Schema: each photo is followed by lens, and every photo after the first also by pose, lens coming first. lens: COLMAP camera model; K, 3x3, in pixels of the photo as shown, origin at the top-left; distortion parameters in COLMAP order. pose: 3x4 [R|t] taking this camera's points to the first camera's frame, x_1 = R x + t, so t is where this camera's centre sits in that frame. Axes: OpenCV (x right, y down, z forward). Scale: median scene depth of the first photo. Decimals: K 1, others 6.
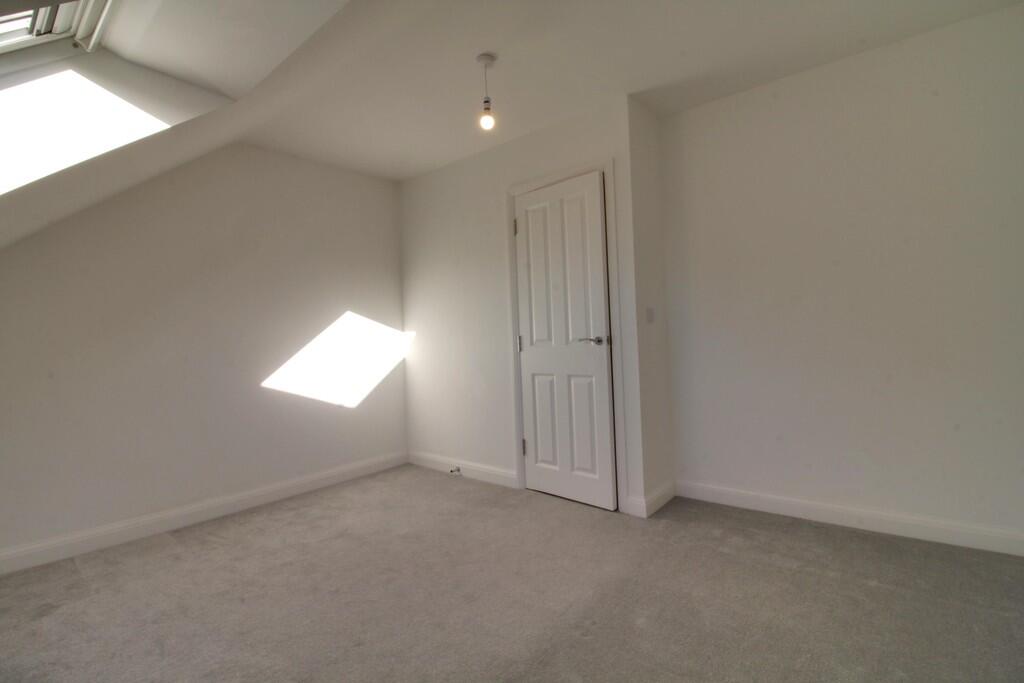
lens RADIAL K [[474.5, 0, 513.9], [0, 474.5, 330.1], [0, 0, 1]] dist [0.000112, -0.012441]
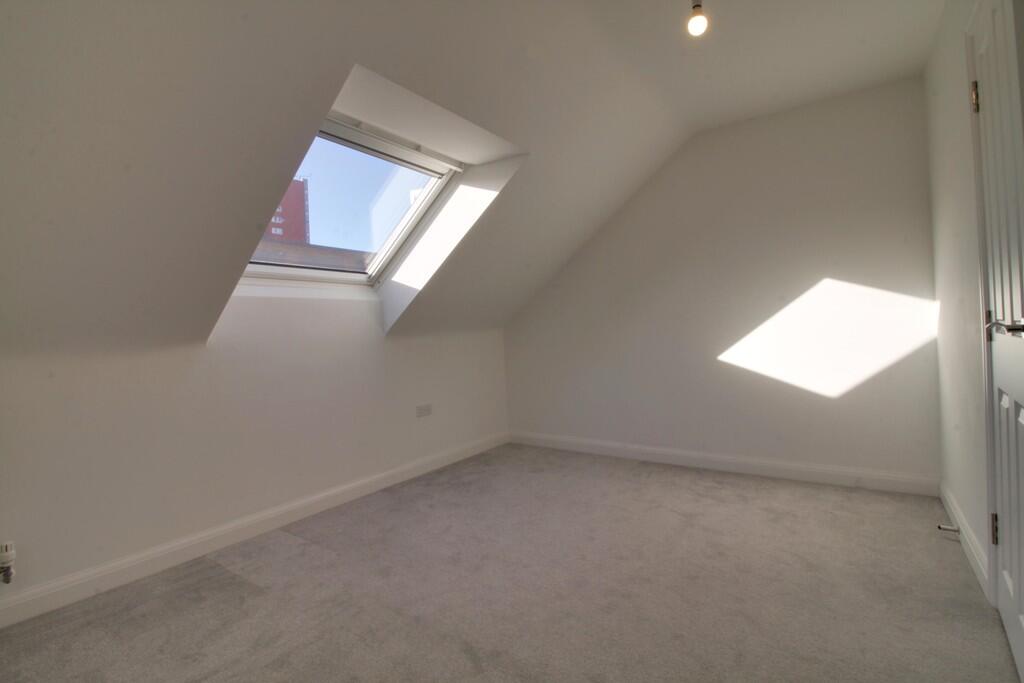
lens RADIAL K [[474.5, 0, 513.9], [0, 474.5, 330.1], [0, 0, 1]] dist [0.000112, -0.012441]
pose [[0.087063, 0.035693, -0.995563, 0.470688], [0.047922, 0.998051, 0.039973, -0.010873], [0.995049, -0.051190, 0.085183, 0.459385]]
